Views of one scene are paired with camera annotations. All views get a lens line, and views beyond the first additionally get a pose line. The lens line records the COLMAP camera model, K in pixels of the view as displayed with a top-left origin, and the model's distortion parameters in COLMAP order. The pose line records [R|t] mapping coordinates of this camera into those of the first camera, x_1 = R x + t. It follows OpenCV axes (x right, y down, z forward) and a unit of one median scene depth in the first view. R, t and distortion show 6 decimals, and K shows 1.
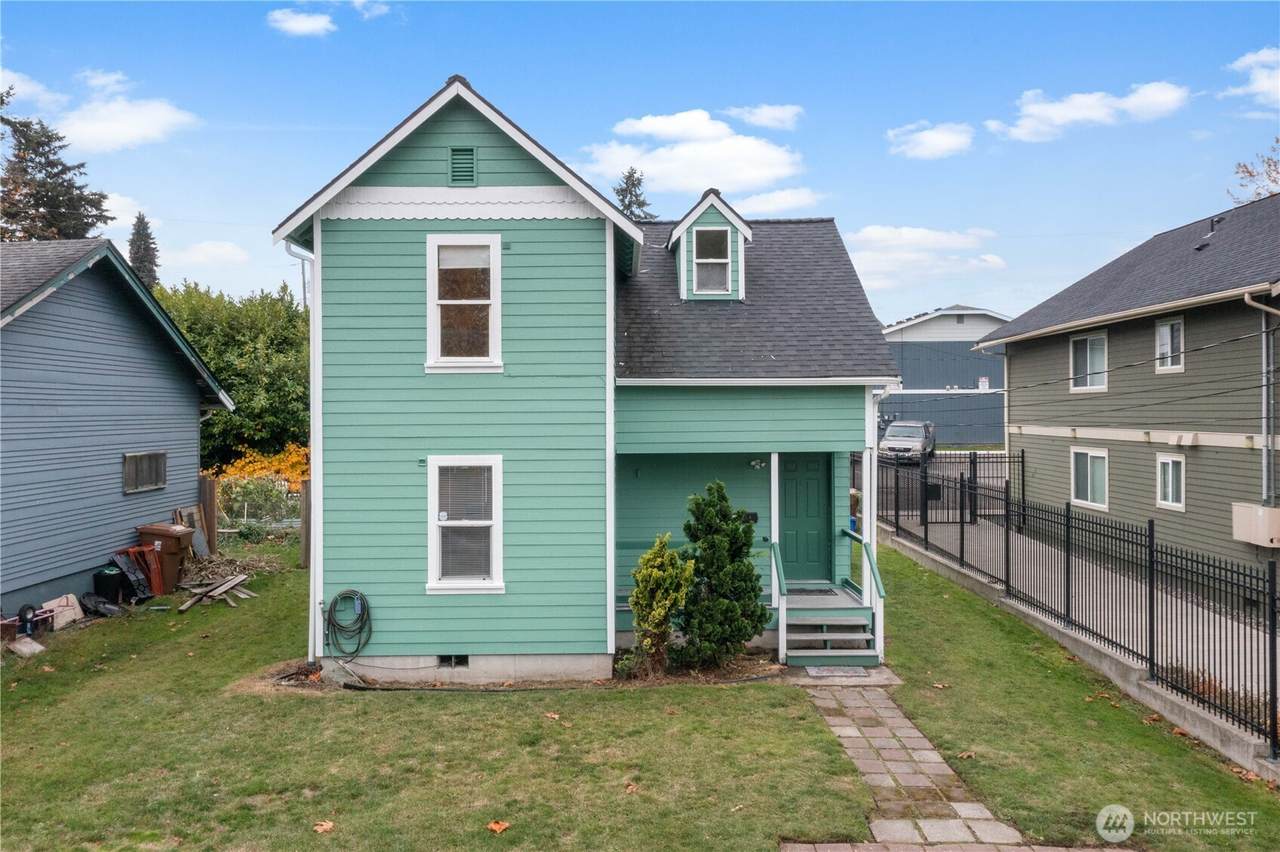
lens RADIAL K [[1016.0, 0, 667.1], [0, 1016.0, 423.9], [0, 0, 1]] dist [0.006354, 0.007775]
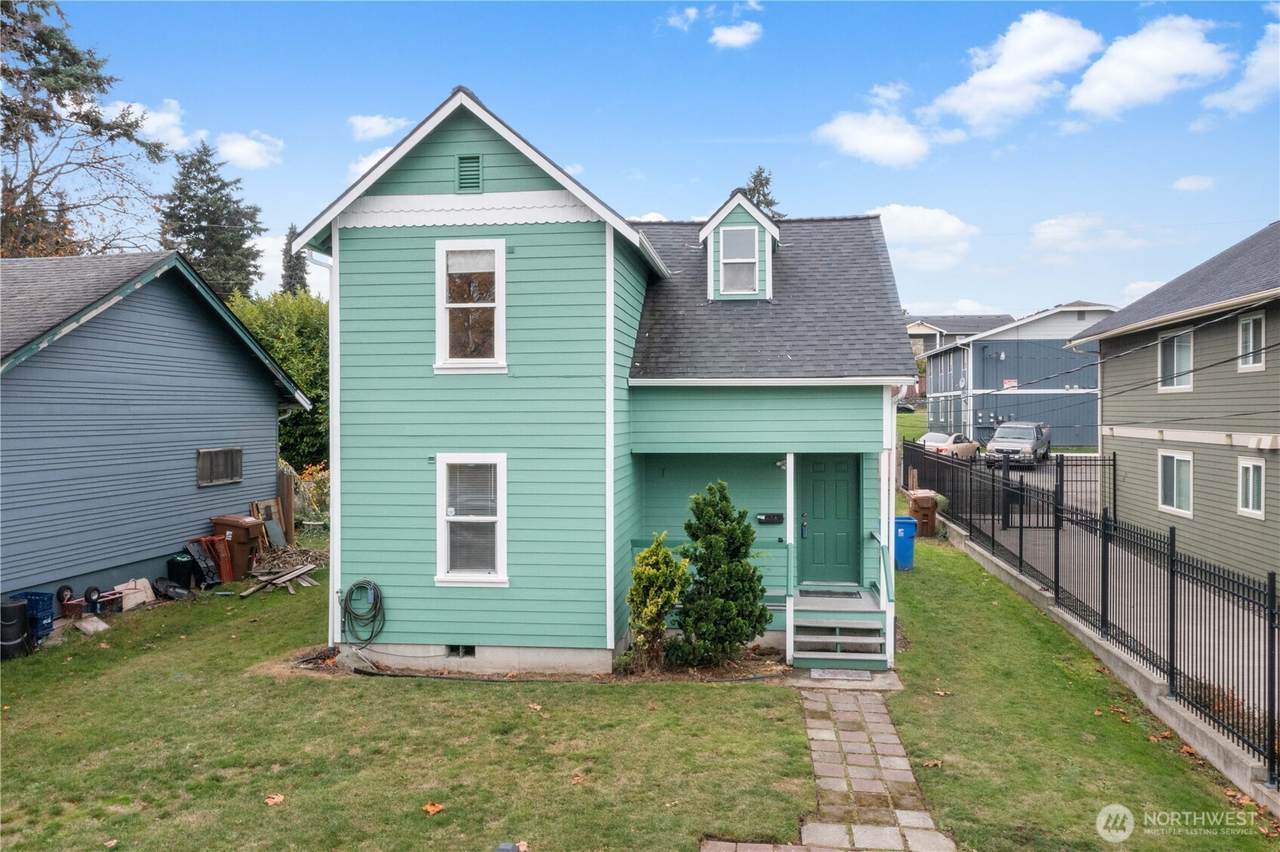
lens RADIAL K [[1016.0, 0, 667.1], [0, 1016.0, 423.9], [0, 0, 1]] dist [0.006354, 0.007775]
pose [[0.991152, 0.003790, -0.132674, 0.135703], [-0.003820, 0.999993, 0.000027, 0.000466], [0.132673, 0.000481, 0.991160, -0.001227]]
